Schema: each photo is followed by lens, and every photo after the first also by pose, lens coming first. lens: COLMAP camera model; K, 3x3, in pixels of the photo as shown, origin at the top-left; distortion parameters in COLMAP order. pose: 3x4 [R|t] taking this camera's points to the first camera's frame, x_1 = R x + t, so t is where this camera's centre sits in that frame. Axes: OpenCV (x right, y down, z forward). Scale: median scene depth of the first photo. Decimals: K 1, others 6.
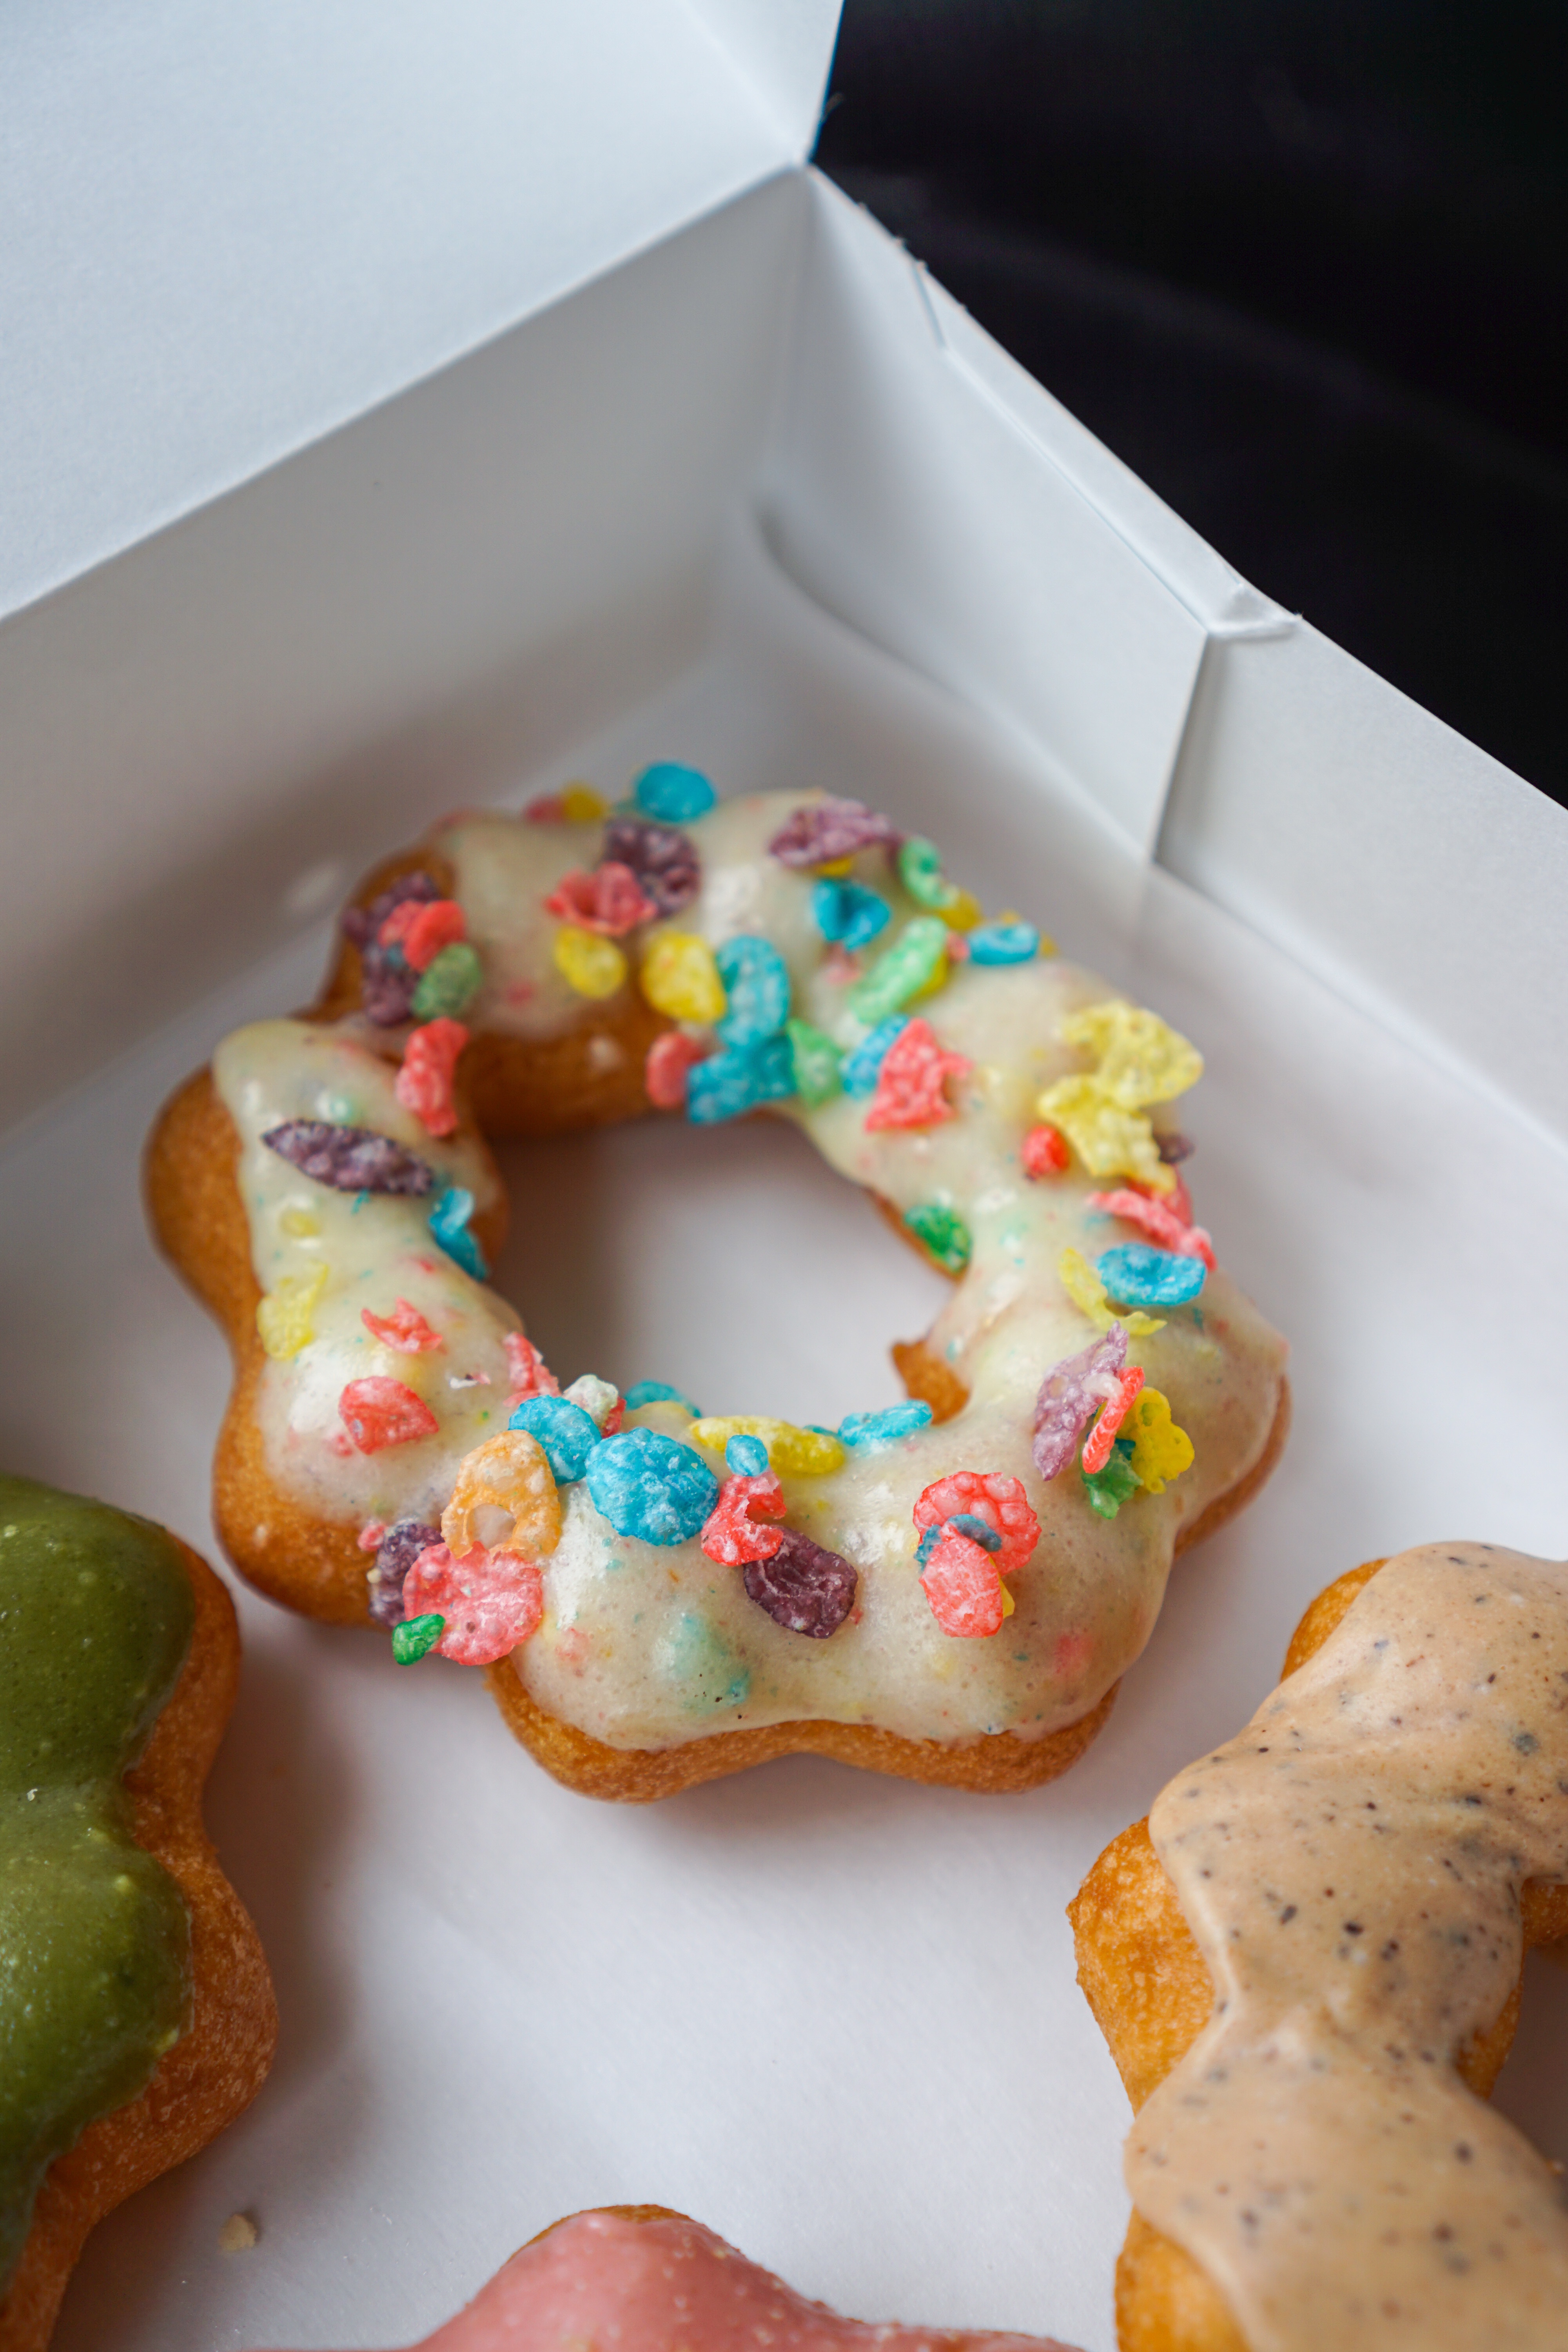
lens RADIAL K [[3353.1, 0, 784.0], [0, 3353.1, 1176.0], [0, 0, 1]] dist [0.233364, -0.048791]
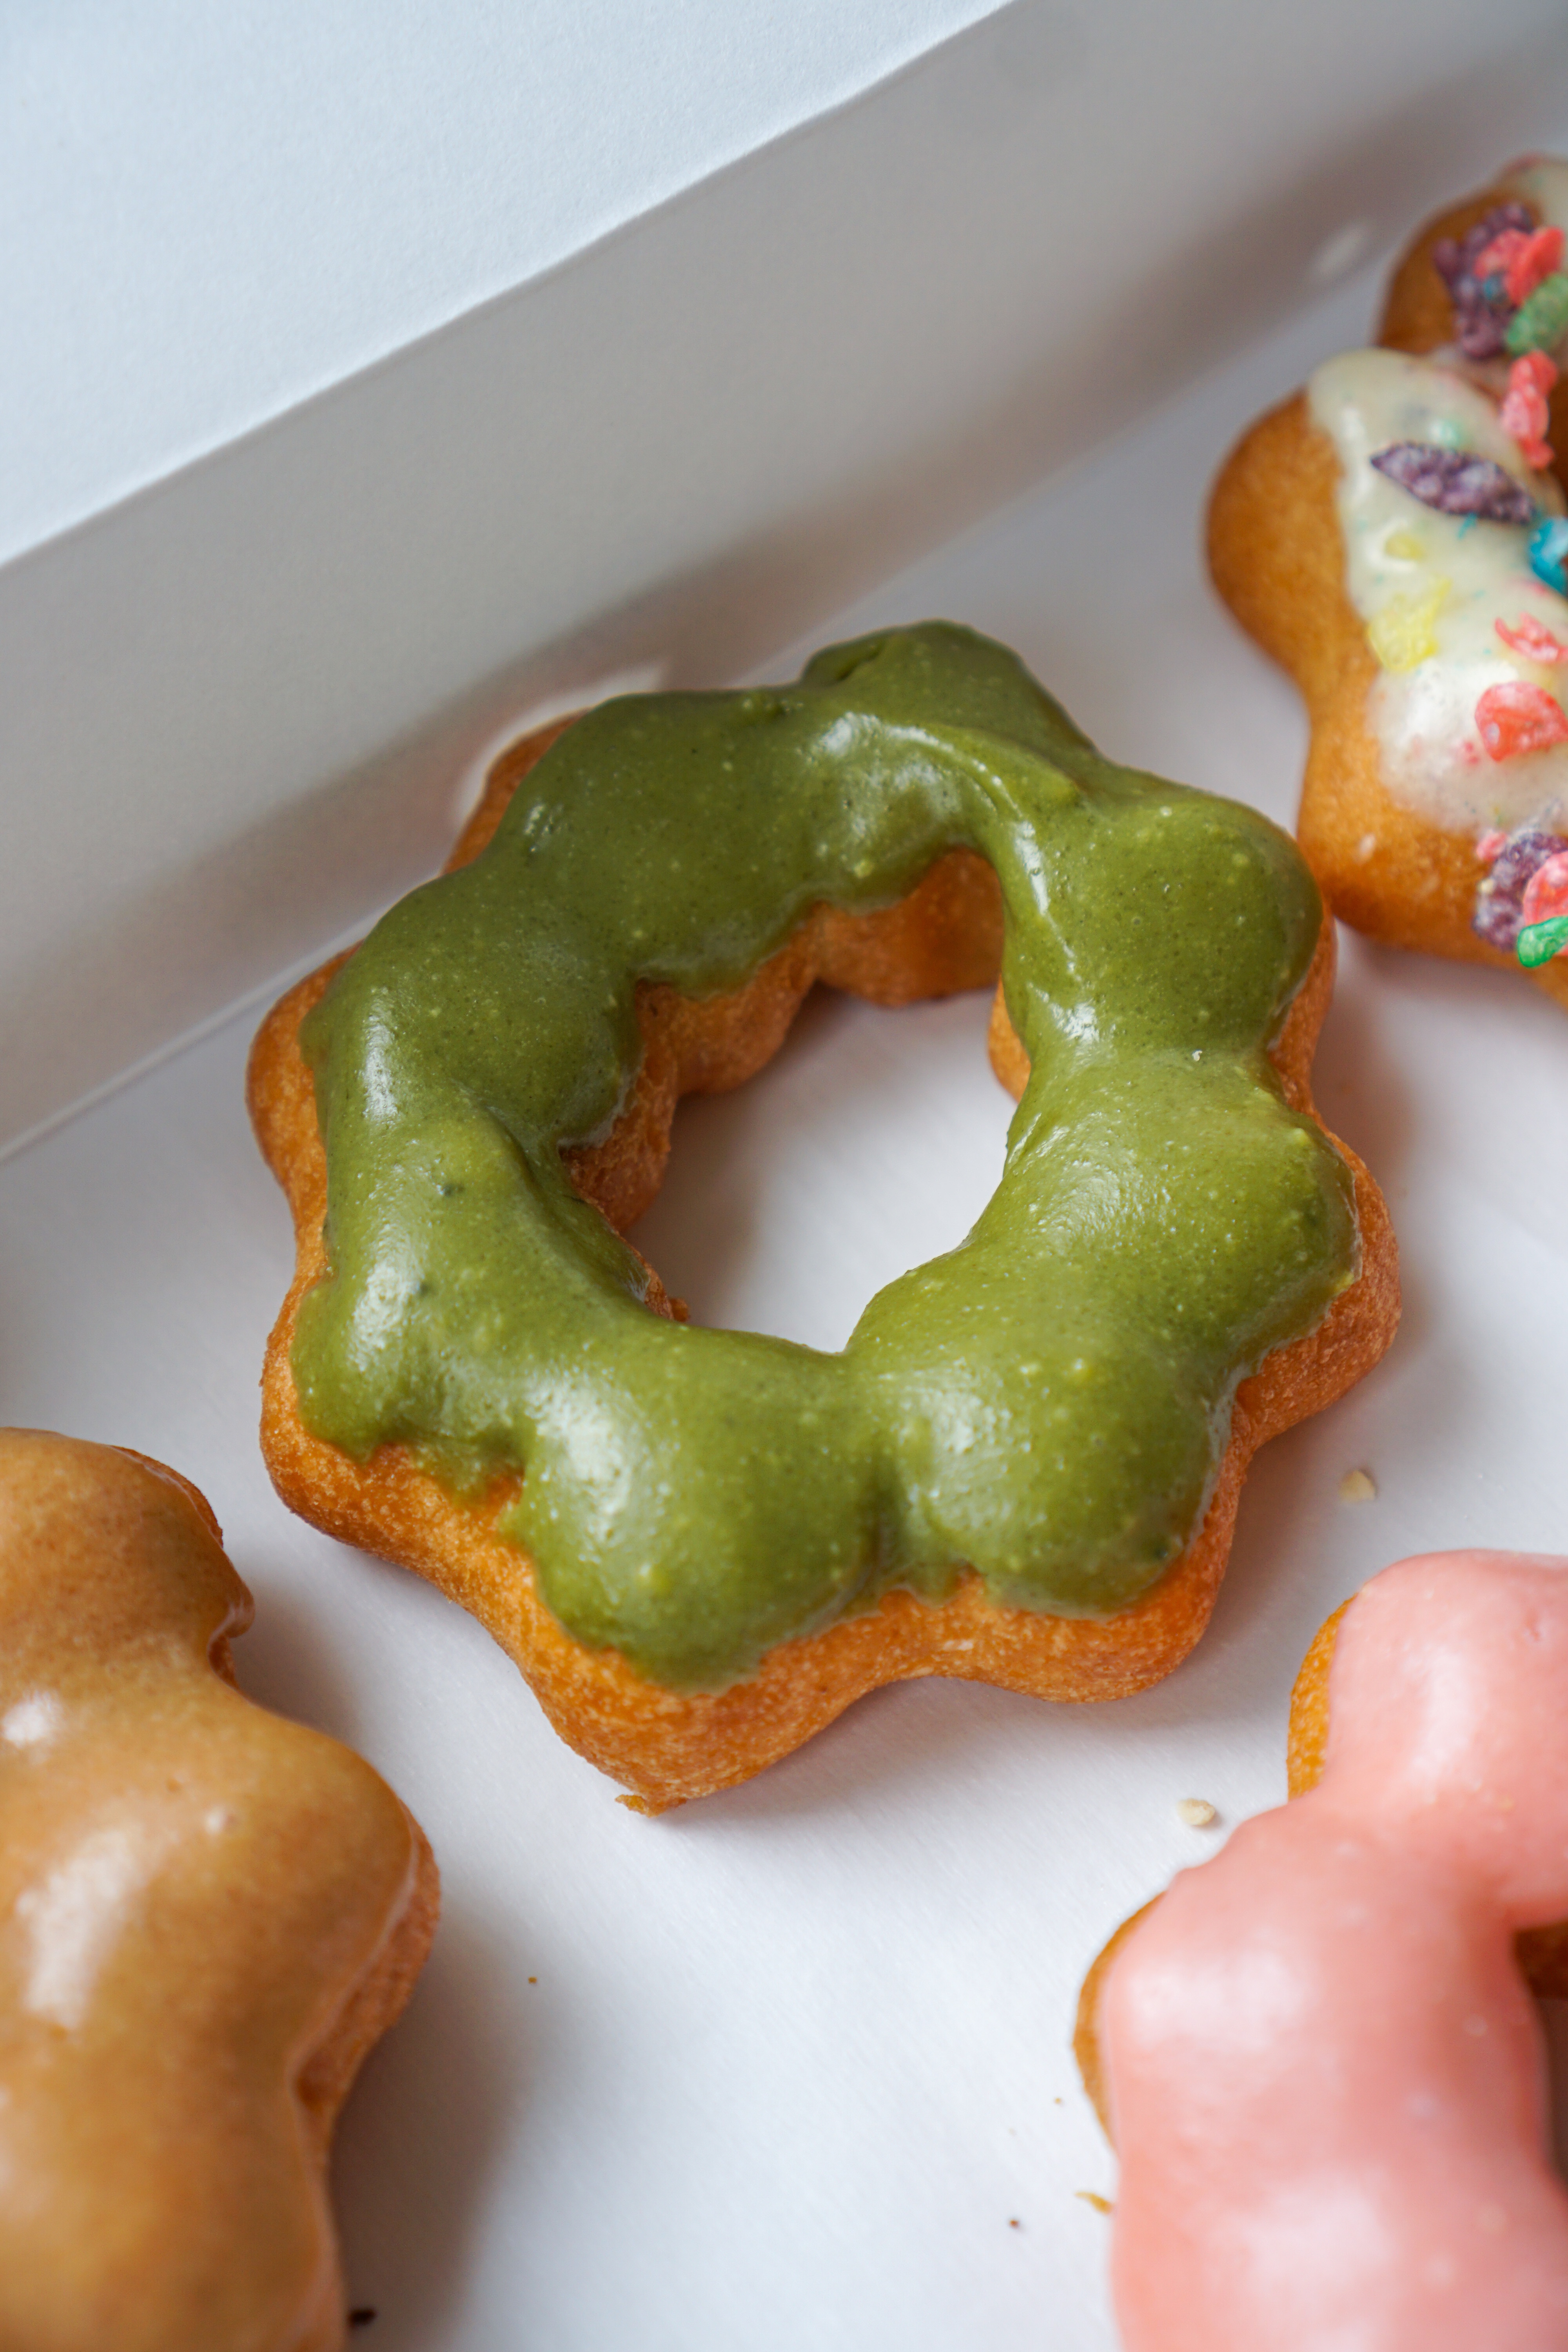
lens RADIAL K [[3353.1, 0, 784.0], [0, 3353.1, 1176.0], [0, 0, 1]] dist [0.233364, -0.048791]
pose [[0.998948, 0.044839, -0.009605, -0.320256], [-0.044377, 0.998052, 0.043841, 0.170552], [0.011552, -0.043368, 0.998992, -0.028969]]
